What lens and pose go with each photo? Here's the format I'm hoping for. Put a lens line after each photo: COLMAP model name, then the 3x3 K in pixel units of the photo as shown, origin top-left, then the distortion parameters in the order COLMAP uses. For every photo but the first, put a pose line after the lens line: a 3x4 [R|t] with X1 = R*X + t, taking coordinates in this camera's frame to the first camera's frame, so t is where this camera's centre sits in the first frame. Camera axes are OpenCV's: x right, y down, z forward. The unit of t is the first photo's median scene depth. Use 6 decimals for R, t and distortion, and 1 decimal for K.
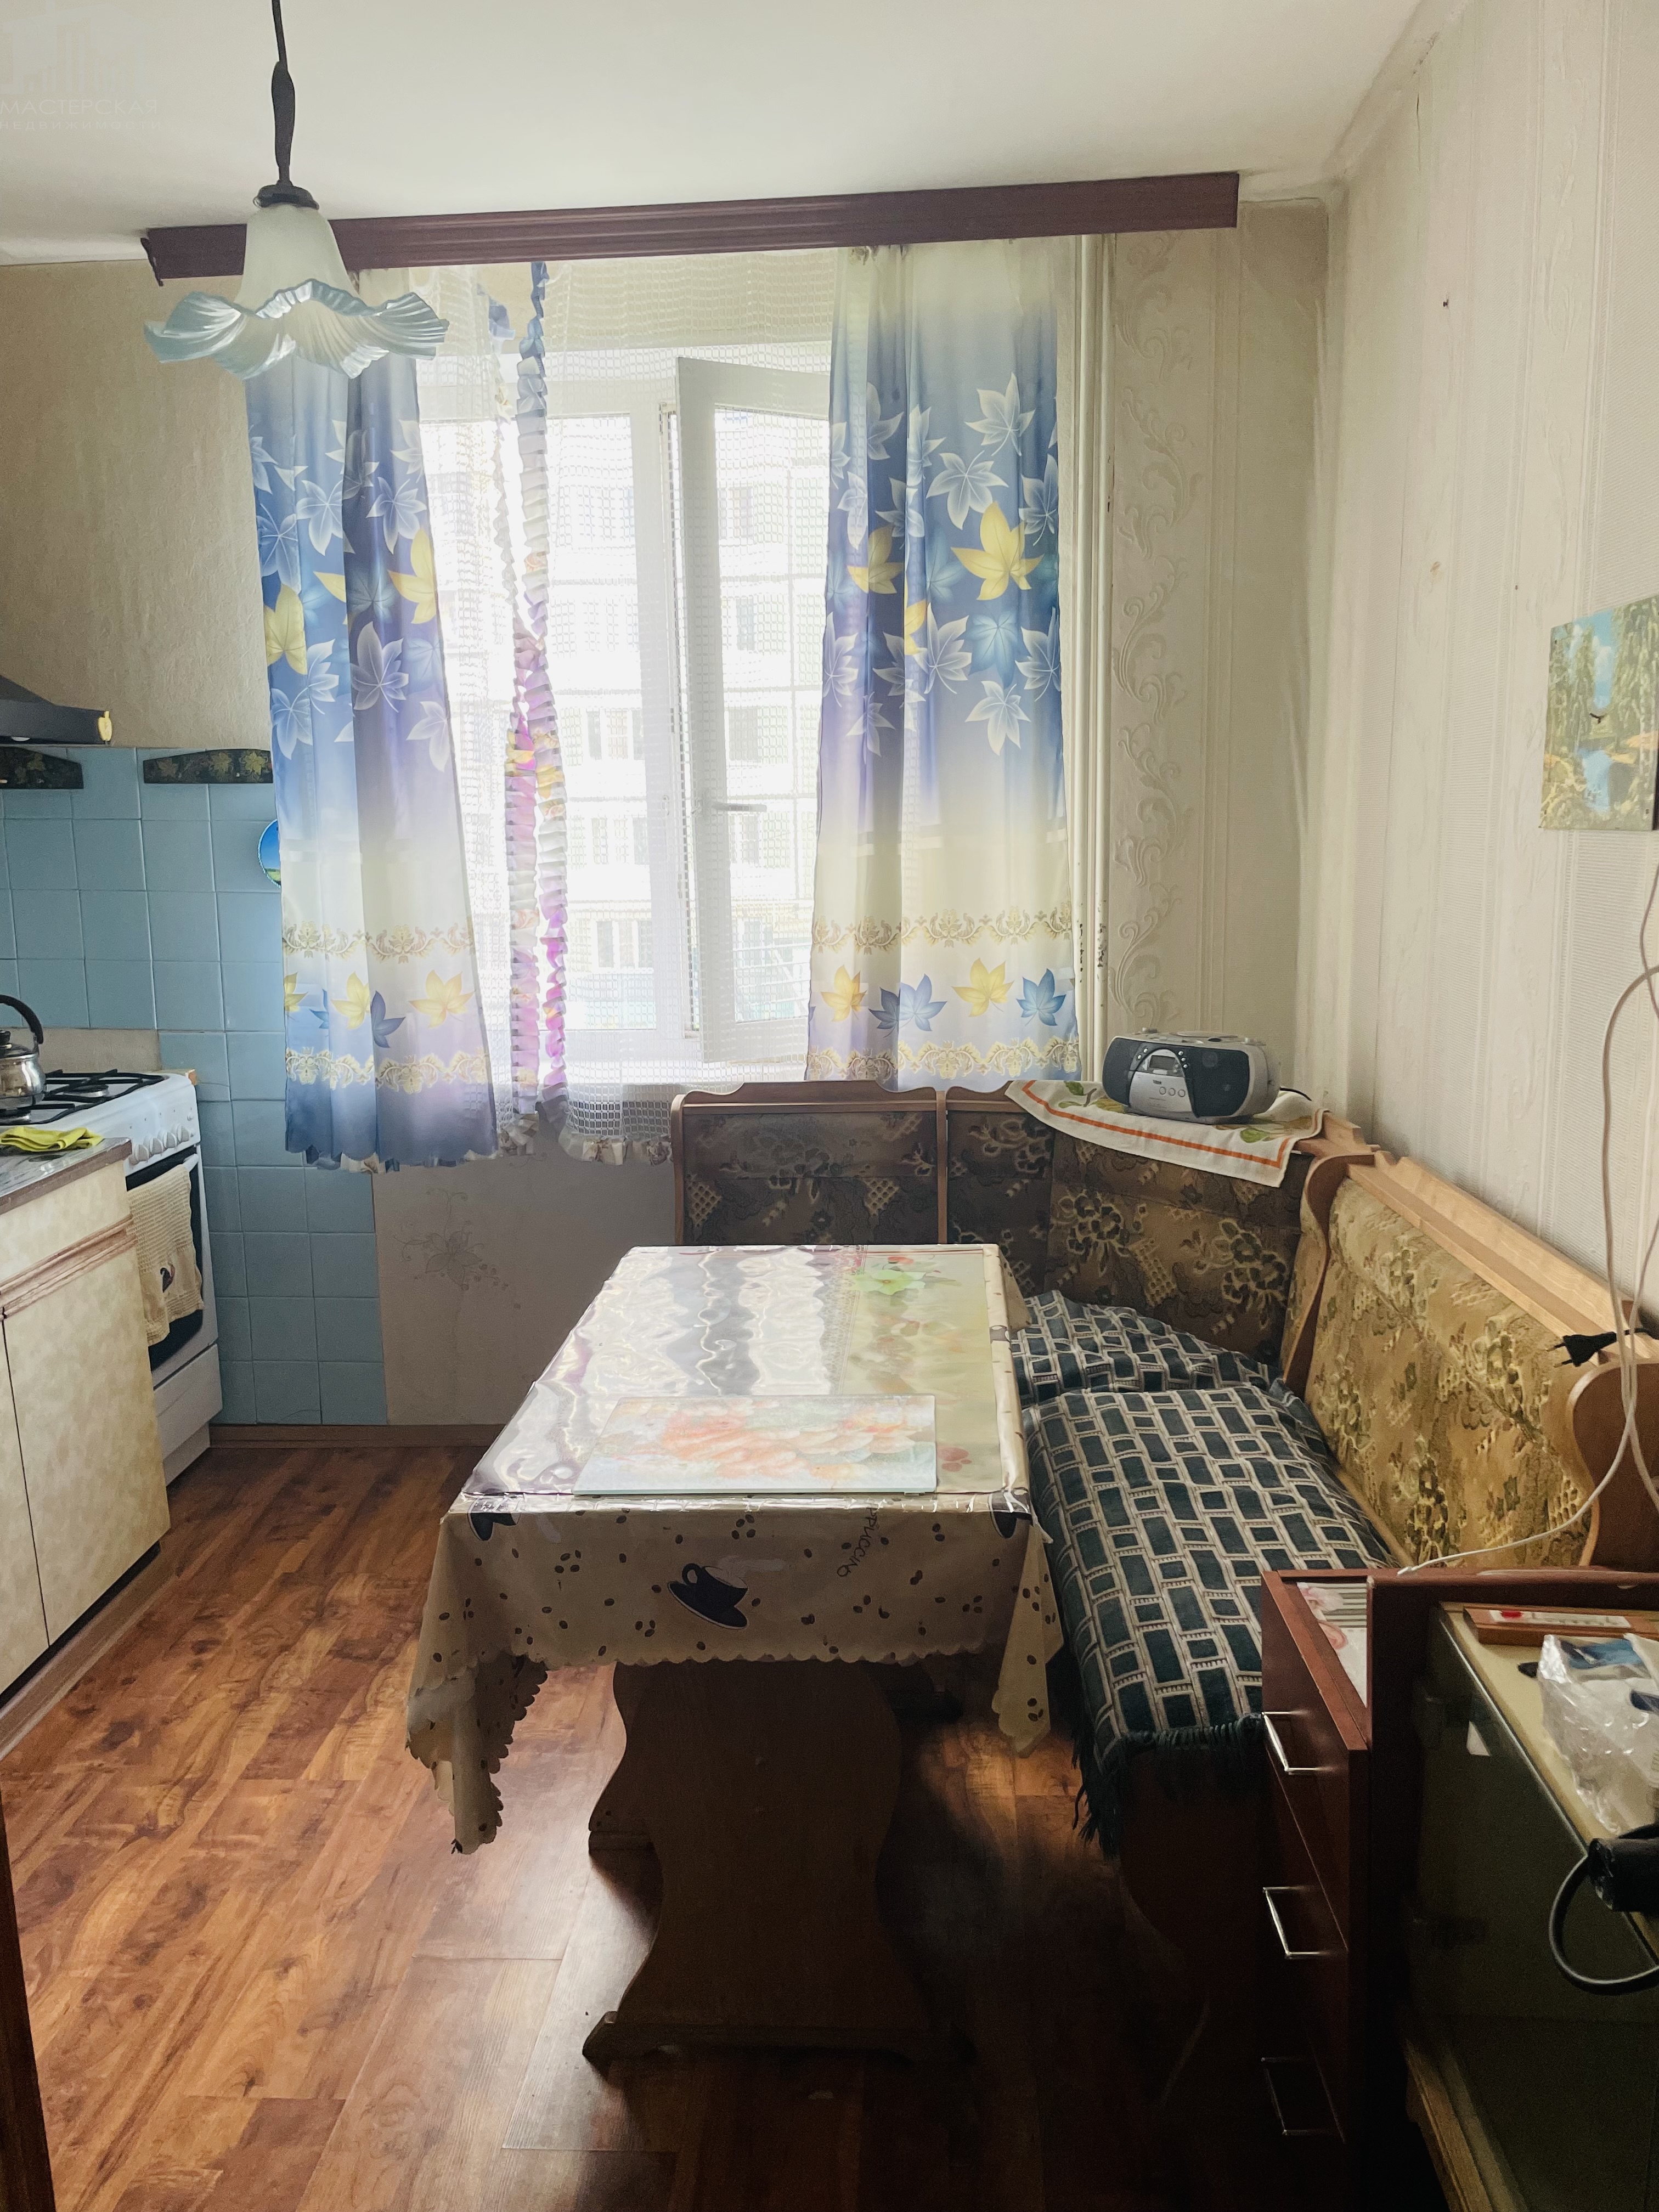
lens RADIAL K [[1661.6, 0, 814.1], [0, 1661.6, 1126.9], [0, 0, 1]] dist [0.087226, -0.112330]
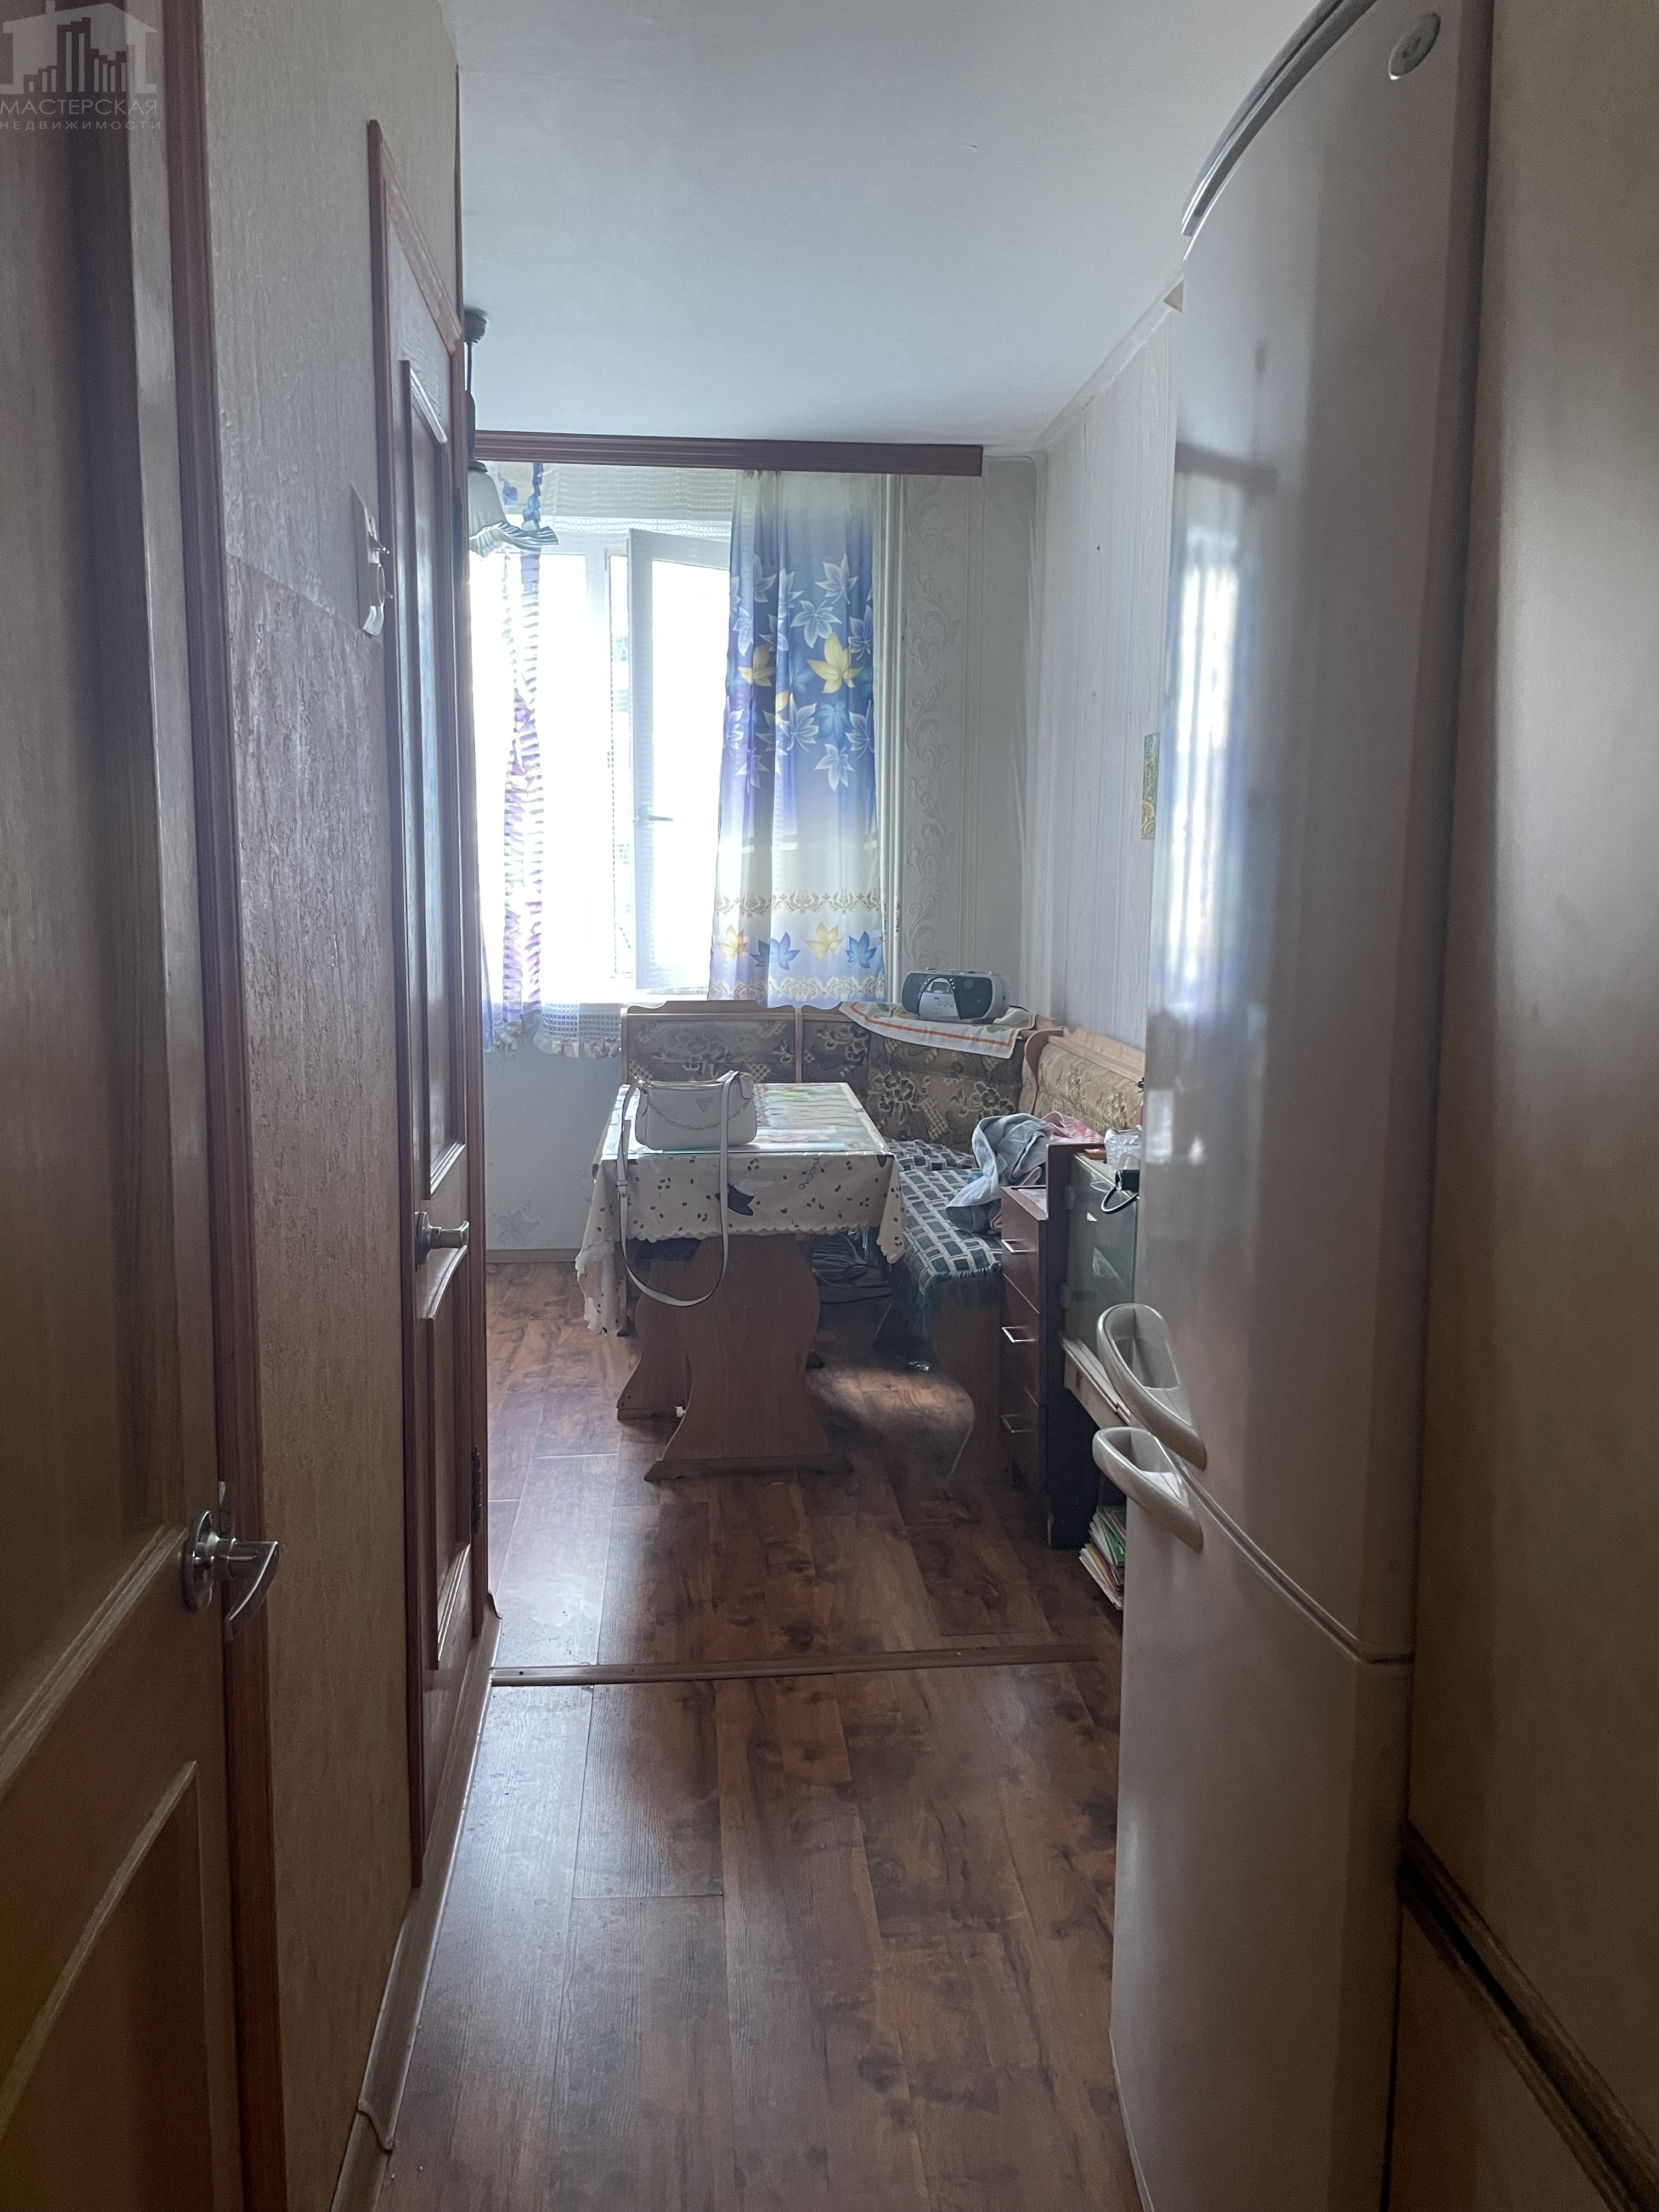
lens RADIAL K [[1661.6, 0, 837.7], [0, 1661.6, 1095.0], [0, 0, 1]] dist [0.087226, -0.112330]
pose [[0.985929, 0.007629, 0.166988, -0.144346], [-0.000701, 0.999138, -0.041507, 0.124506], [-0.167161, 0.040806, 0.985085, -0.518901]]
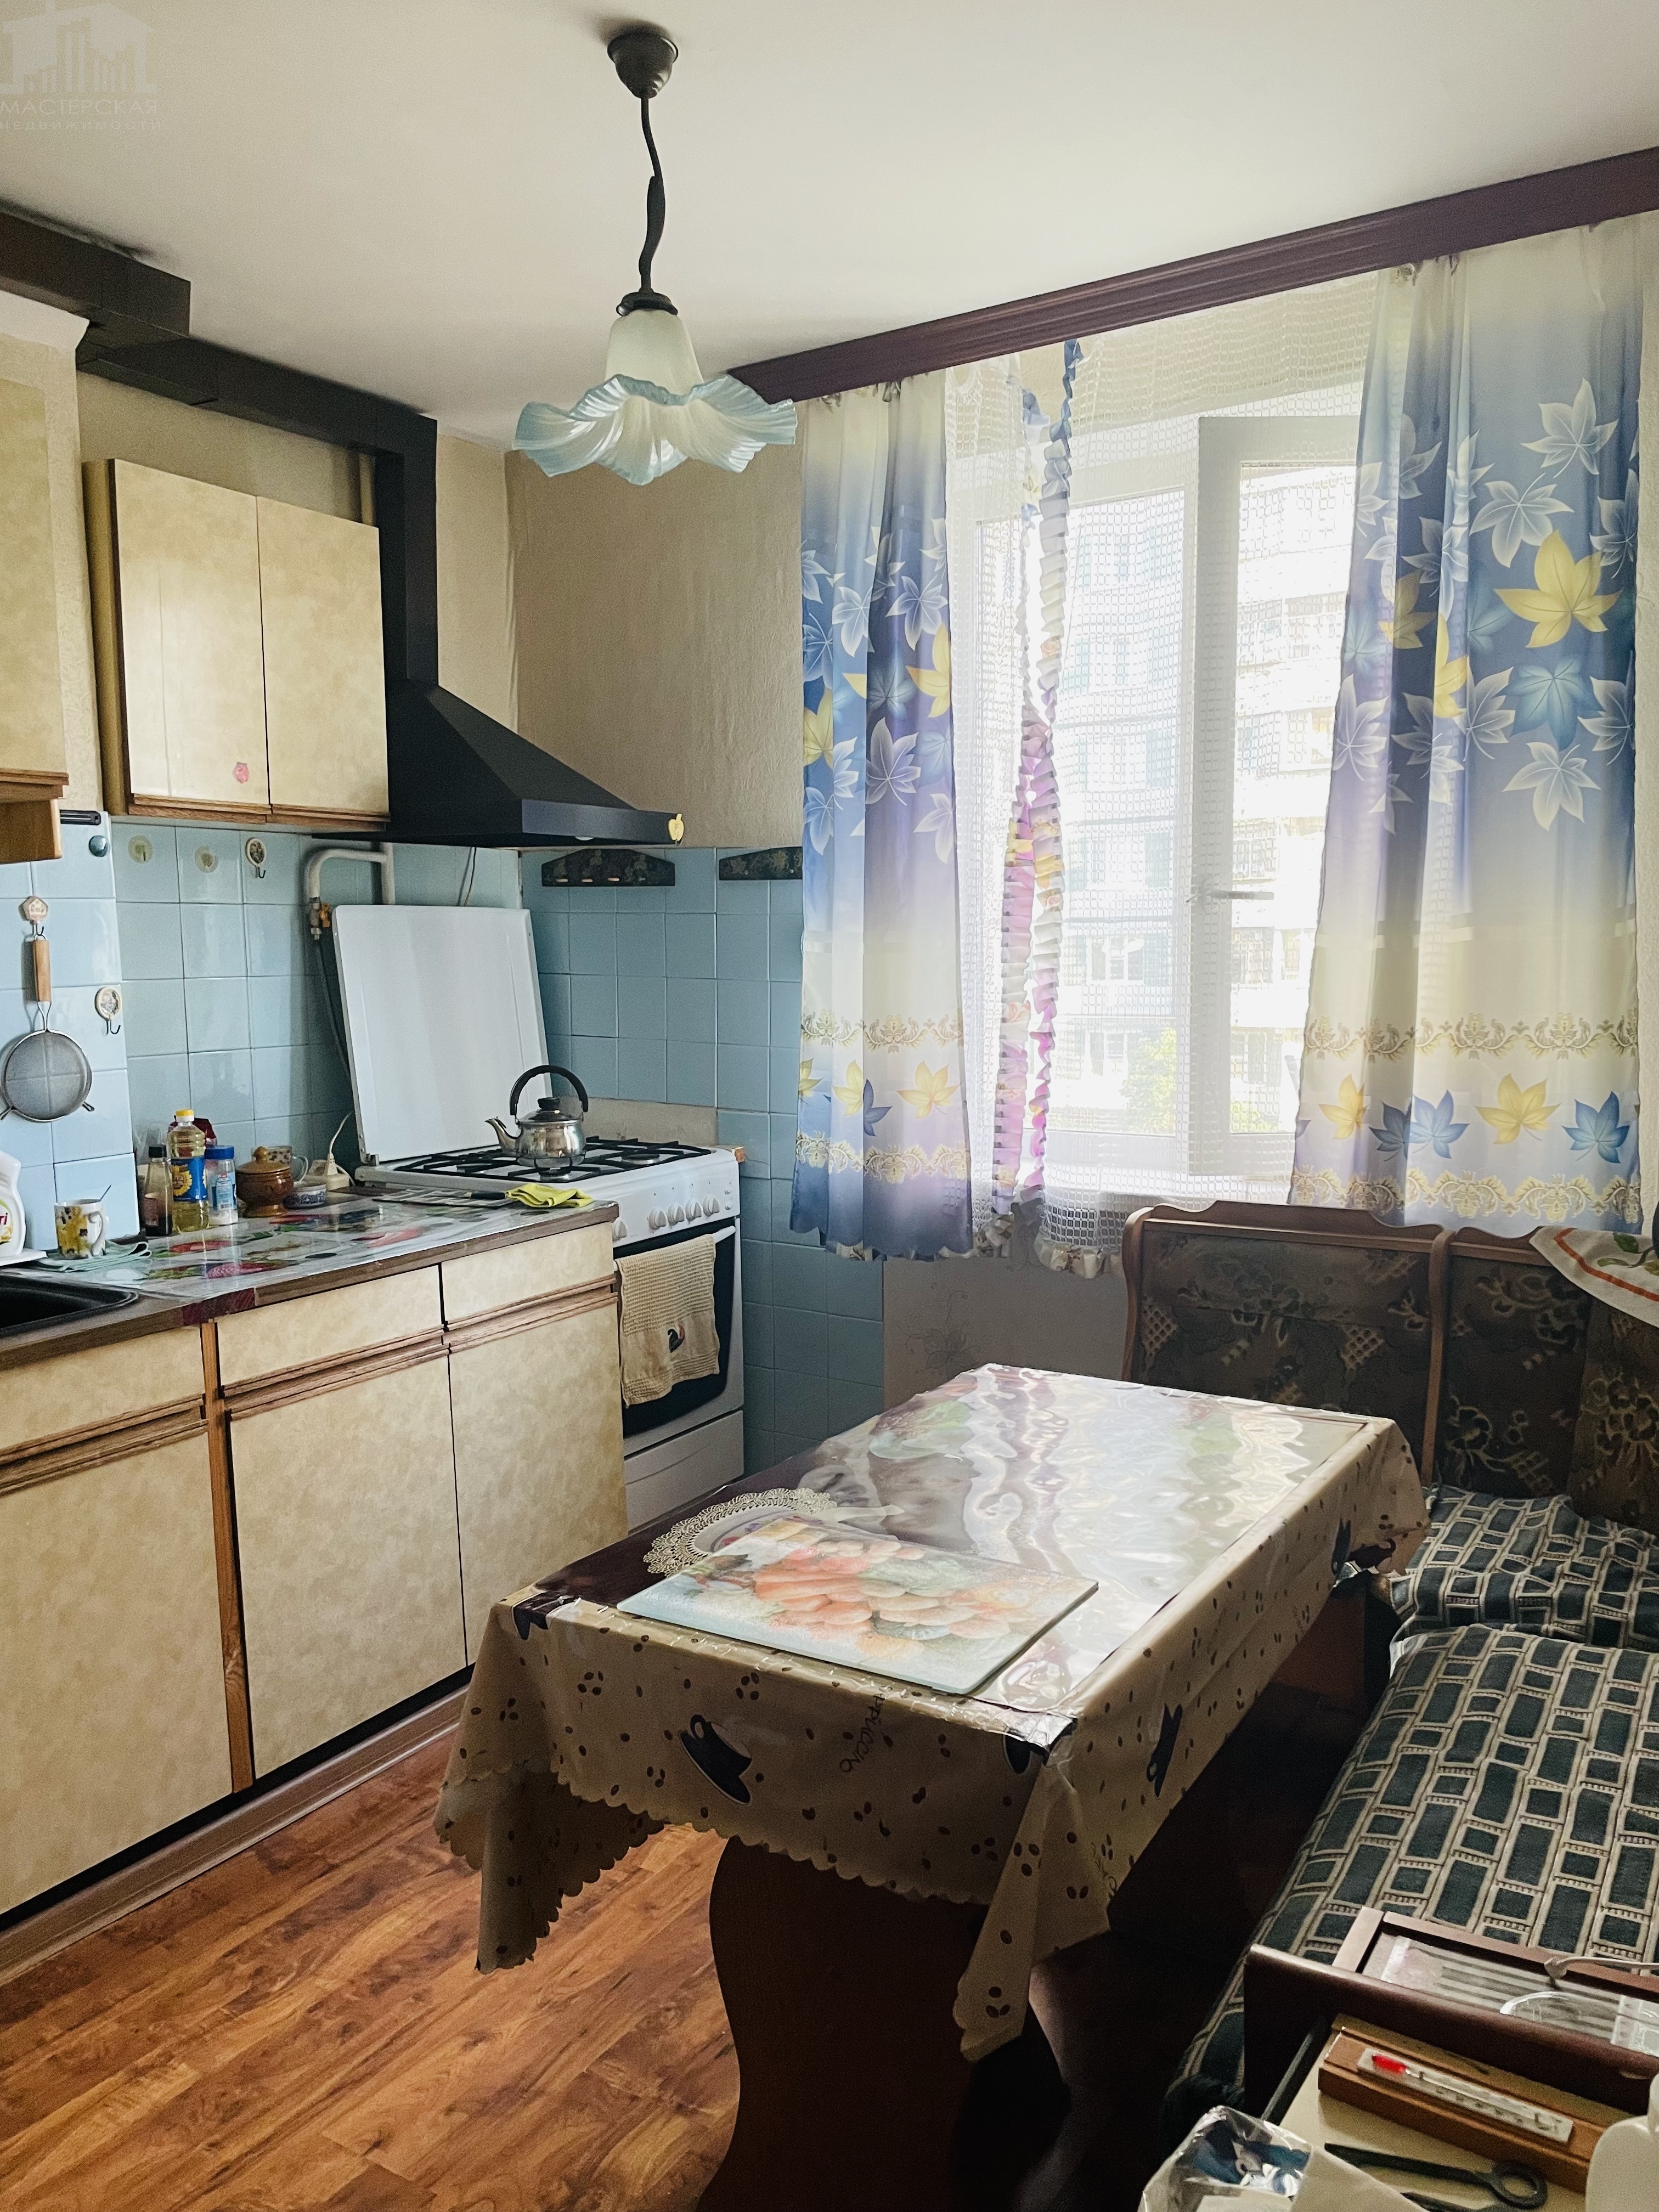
lens RADIAL K [[1661.6, 0, 843.4], [0, 1661.6, 1124.5], [0, 0, 1]] dist [0.087226, -0.112330]
pose [[0.880737, 0.062527, -0.469460, 0.204109], [-0.094378, 0.994537, -0.044598, -0.008641], [0.464107, 0.083586, 0.881827, 0.119278]]
